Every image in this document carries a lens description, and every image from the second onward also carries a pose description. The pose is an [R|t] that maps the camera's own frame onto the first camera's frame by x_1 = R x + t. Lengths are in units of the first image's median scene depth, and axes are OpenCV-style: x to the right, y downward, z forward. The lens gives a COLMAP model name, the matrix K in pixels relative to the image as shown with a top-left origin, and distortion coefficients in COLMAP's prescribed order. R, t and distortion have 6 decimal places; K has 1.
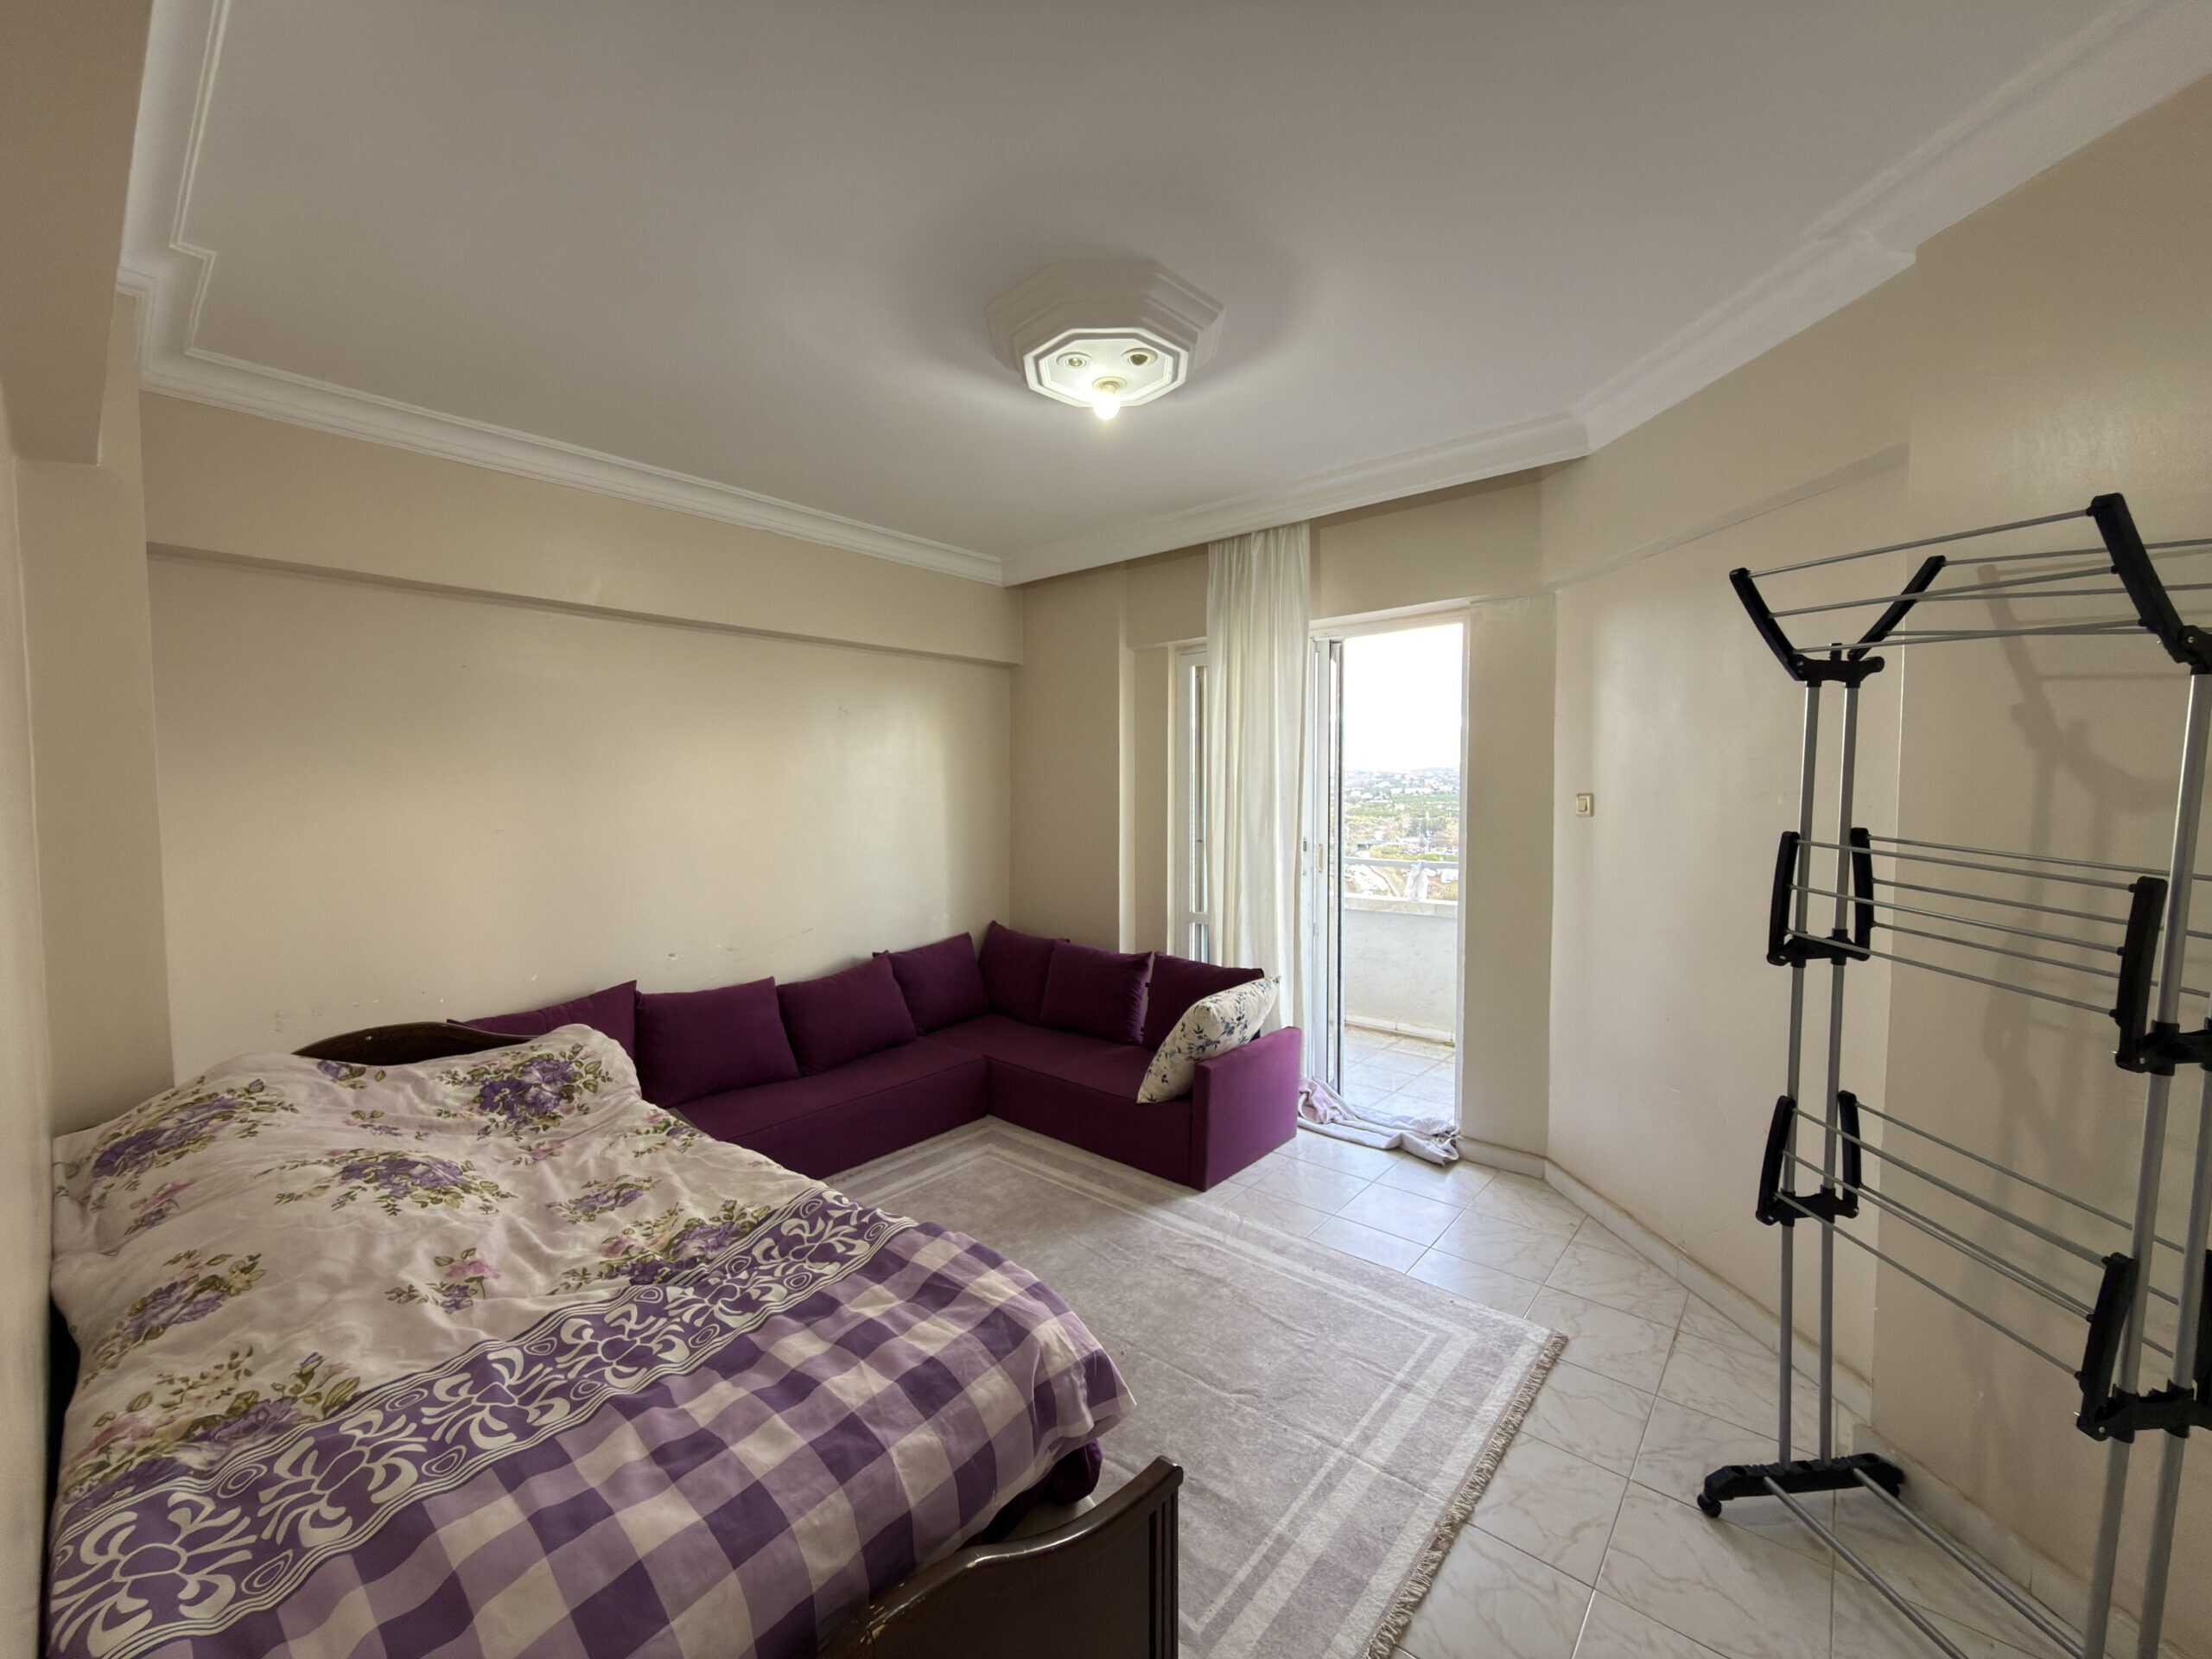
lens RADIAL K [[879.5, 0, 1109.3], [0, 879.5, 843.8], [0, 0, 1]] dist [0.000262, -0.000066]
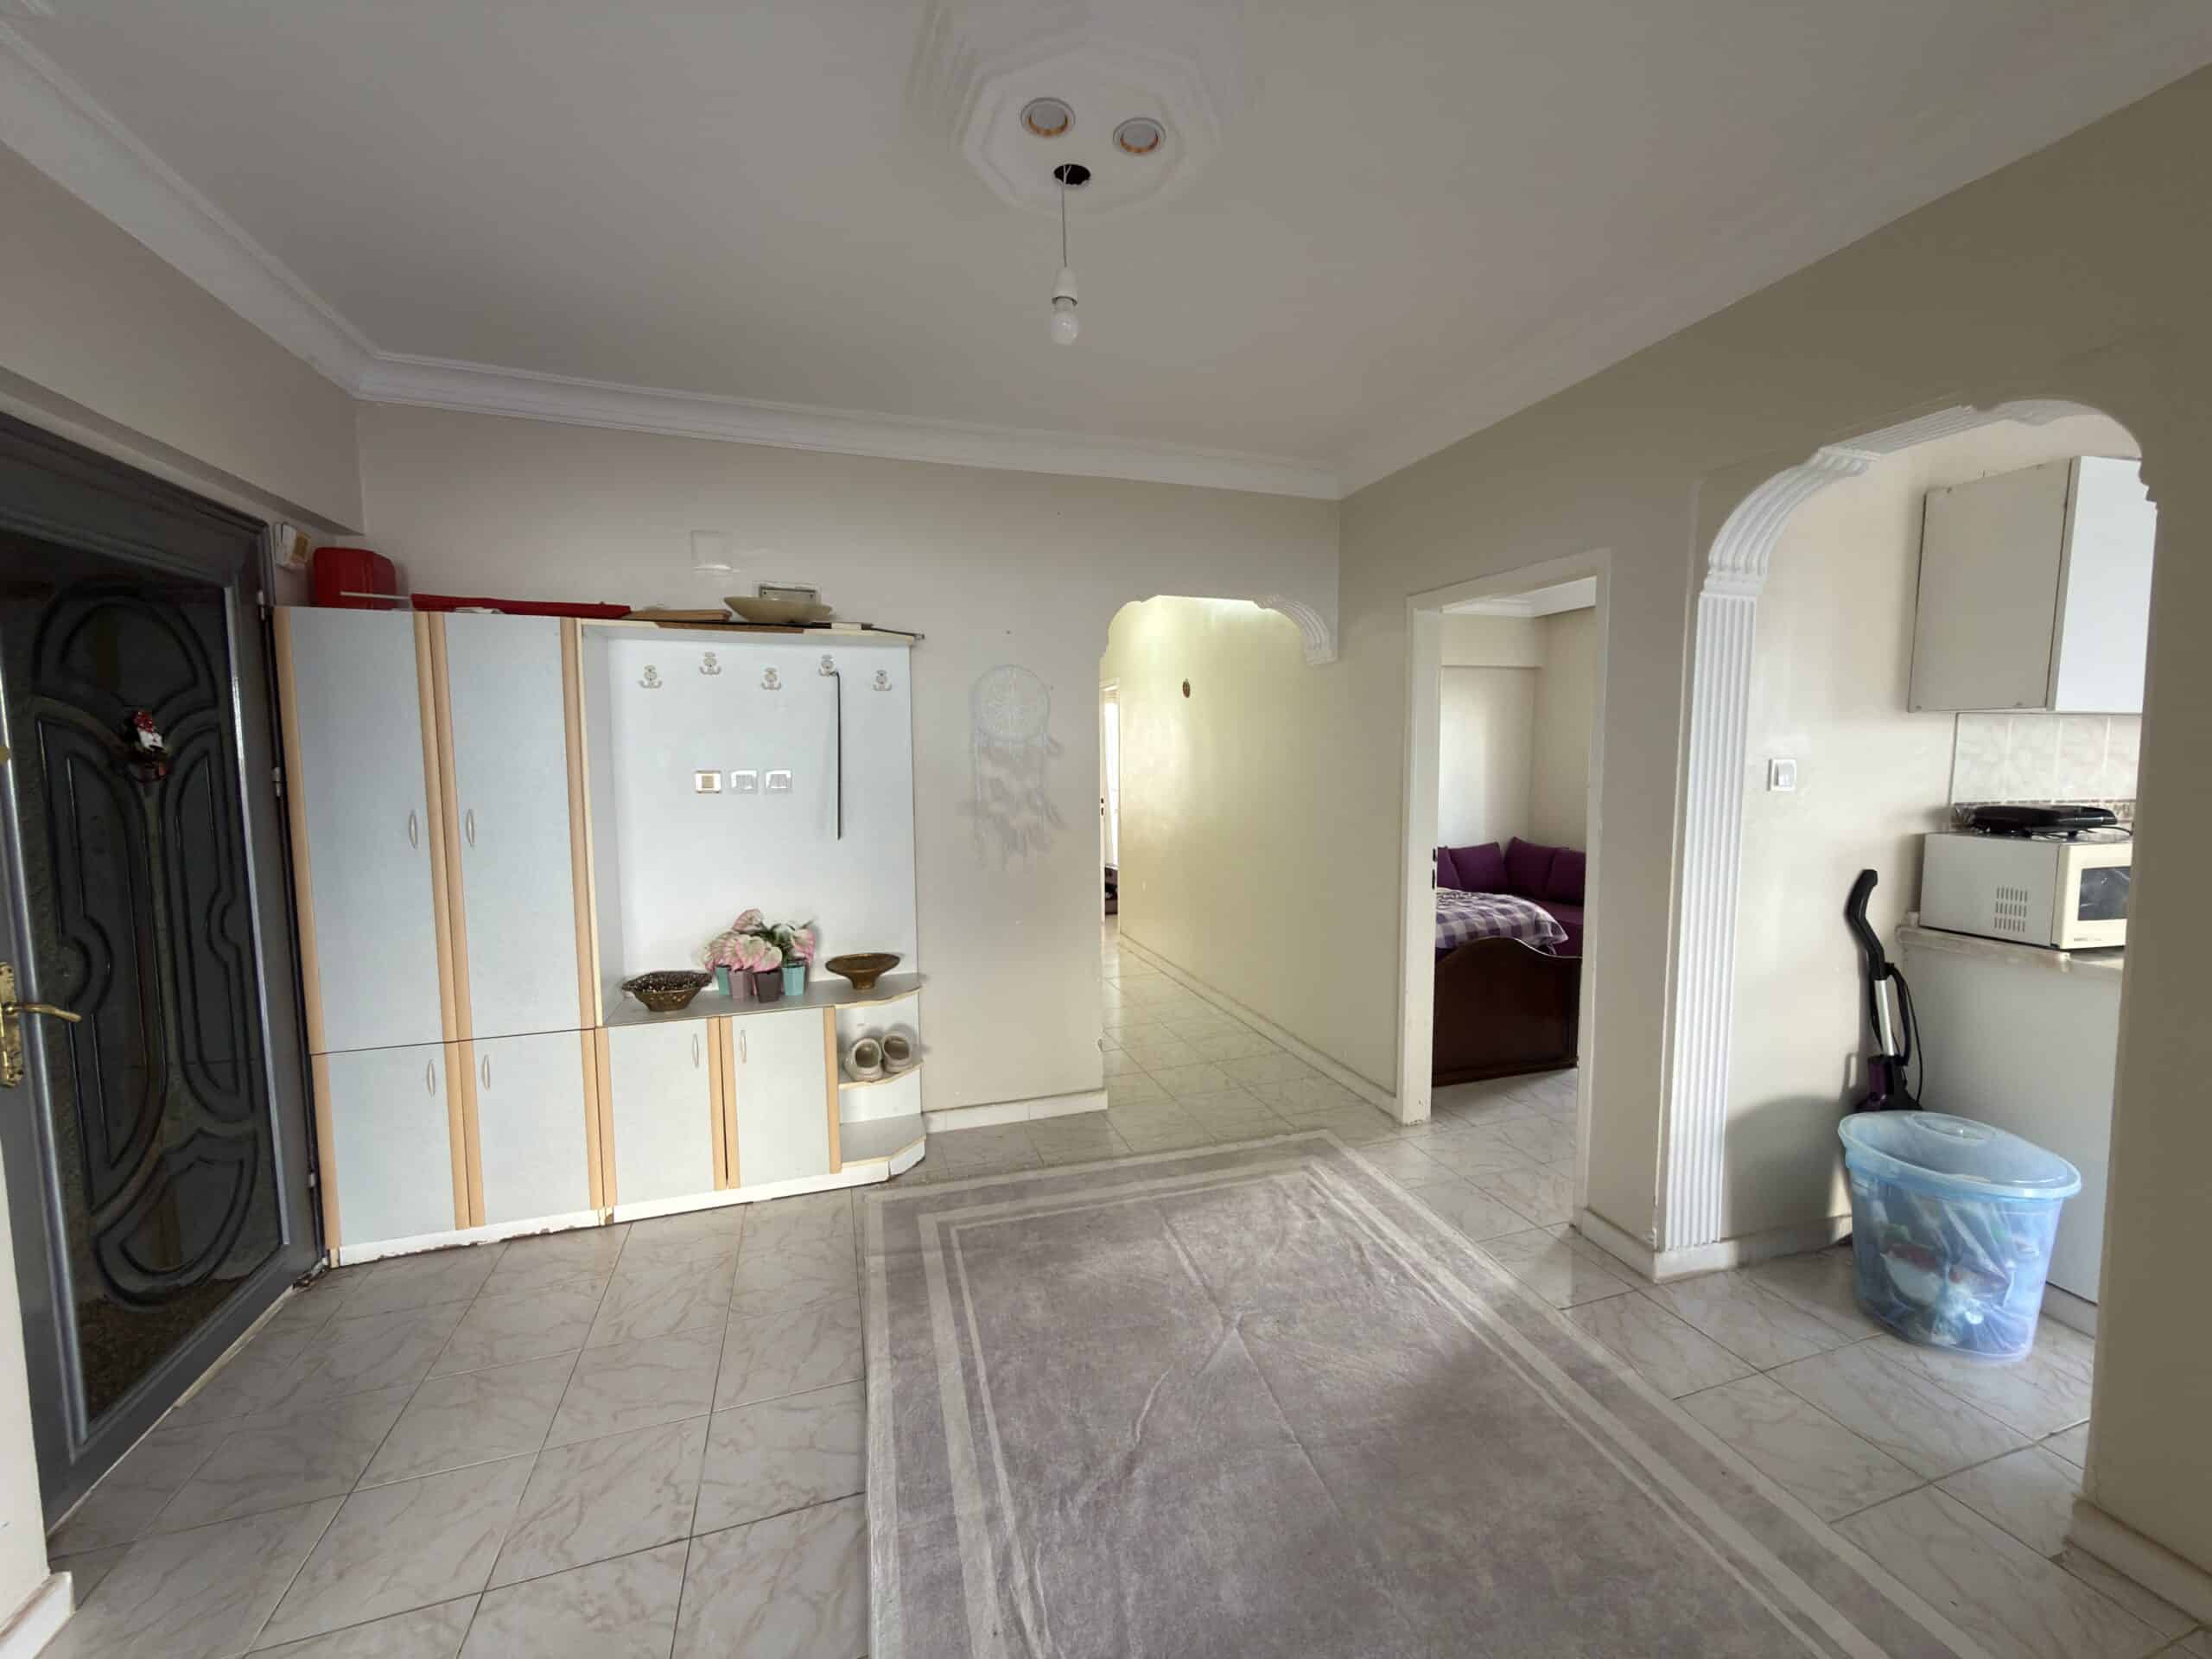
lens RADIAL K [[879.5, 0, 1107.1], [0, 879.5, 820.8], [0, 0, 1]] dist [0.000262, -0.000066]
pose [[0.849561, 0.051829, -0.524938, 0.074852], [-0.041669, 0.998645, 0.031162, 0.041333], [0.525842, -0.004600, 0.850570, -0.738349]]
